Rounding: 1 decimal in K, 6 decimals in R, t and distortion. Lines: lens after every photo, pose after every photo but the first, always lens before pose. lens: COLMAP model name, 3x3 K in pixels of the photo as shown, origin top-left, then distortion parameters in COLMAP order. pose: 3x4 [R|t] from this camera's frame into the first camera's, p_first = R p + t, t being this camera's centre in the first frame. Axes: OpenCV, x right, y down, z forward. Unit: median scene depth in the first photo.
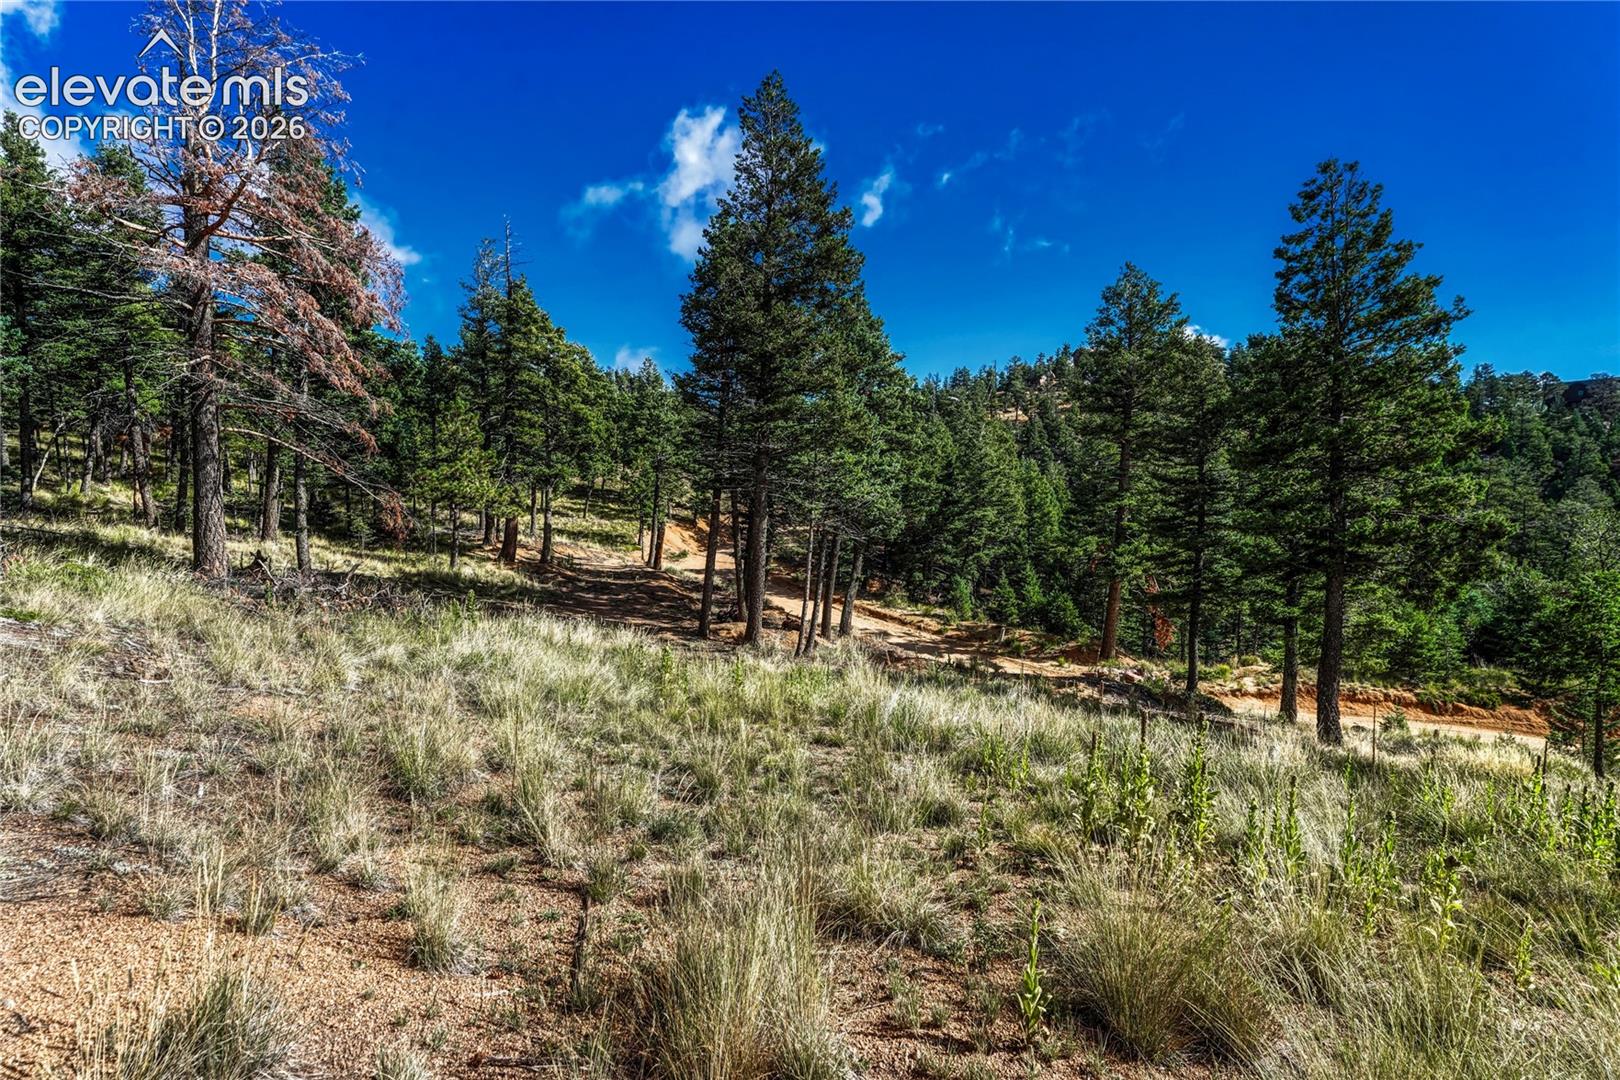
lens RADIAL K [[752.1, 0, 810.0], [0, 752.1, 540.0], [0, 0, 1]] dist [-0.001088, -0.000467]
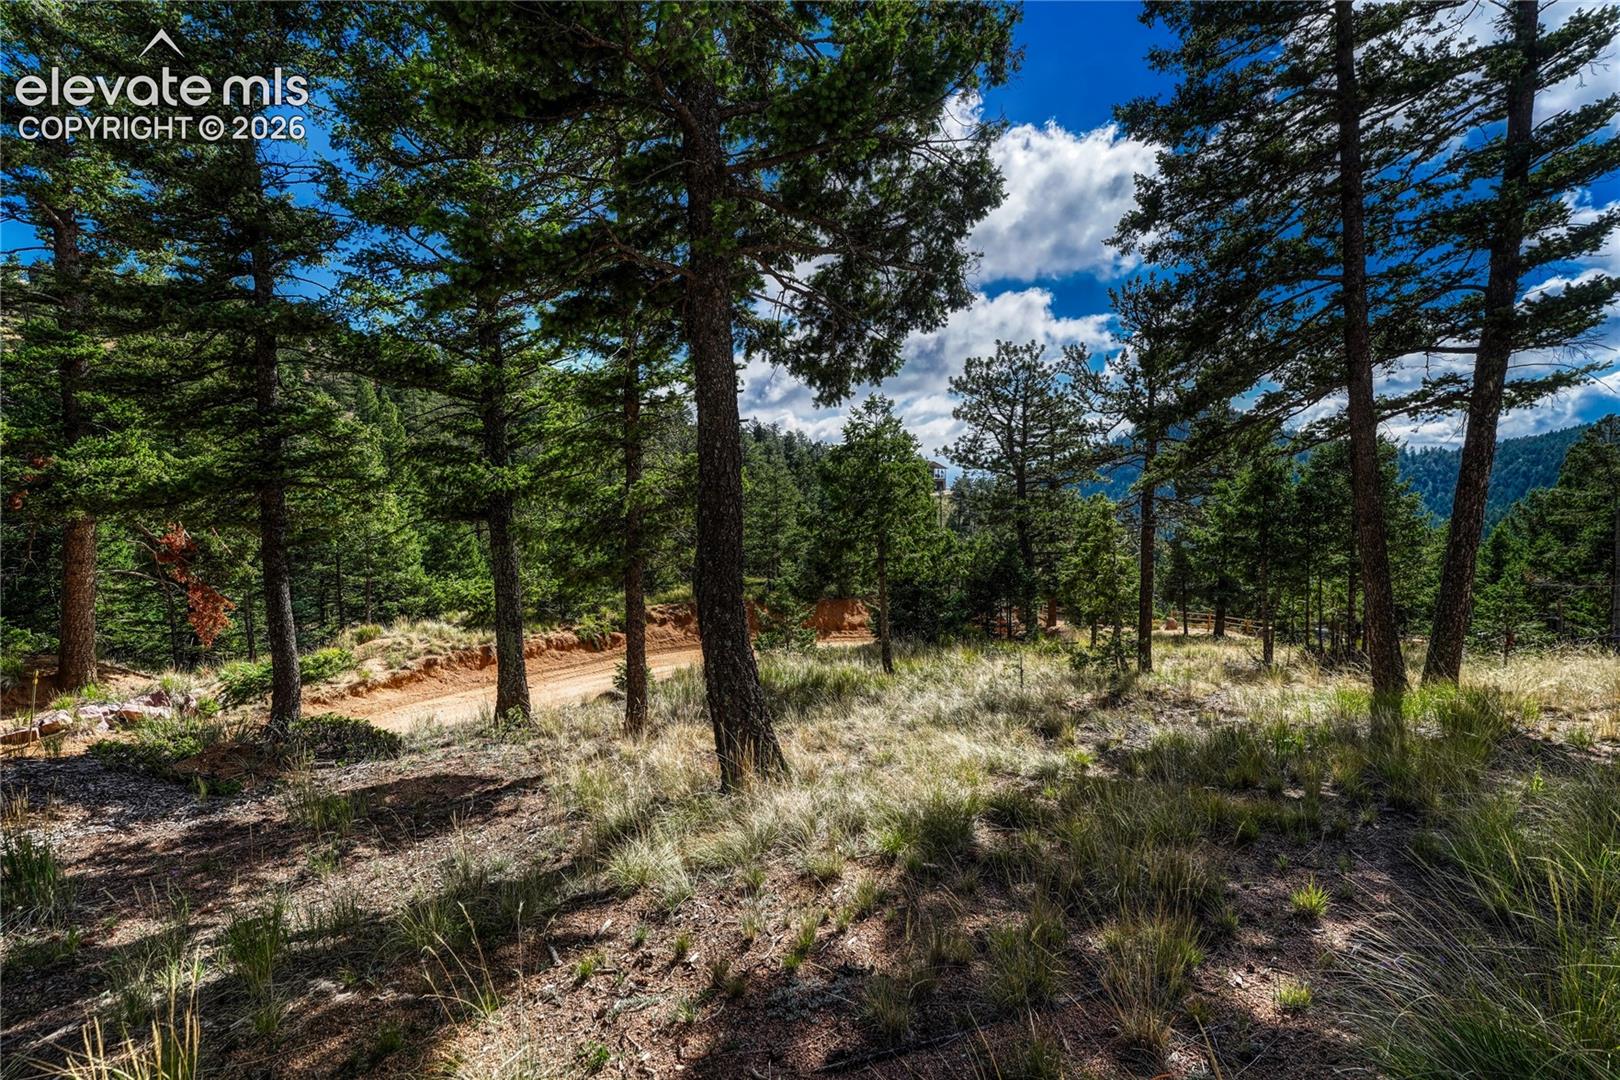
lens RADIAL K [[752.1, 0, 810.0], [0, 752.1, 540.0], [0, 0, 1]] dist [-0.001088, -0.000467]
pose [[0.442586, -0.086635, 0.892531, 0.202539], [0.068086, 0.995696, 0.062886, 0.072404], [-0.894137, 0.032937, 0.446580, 0.407989]]
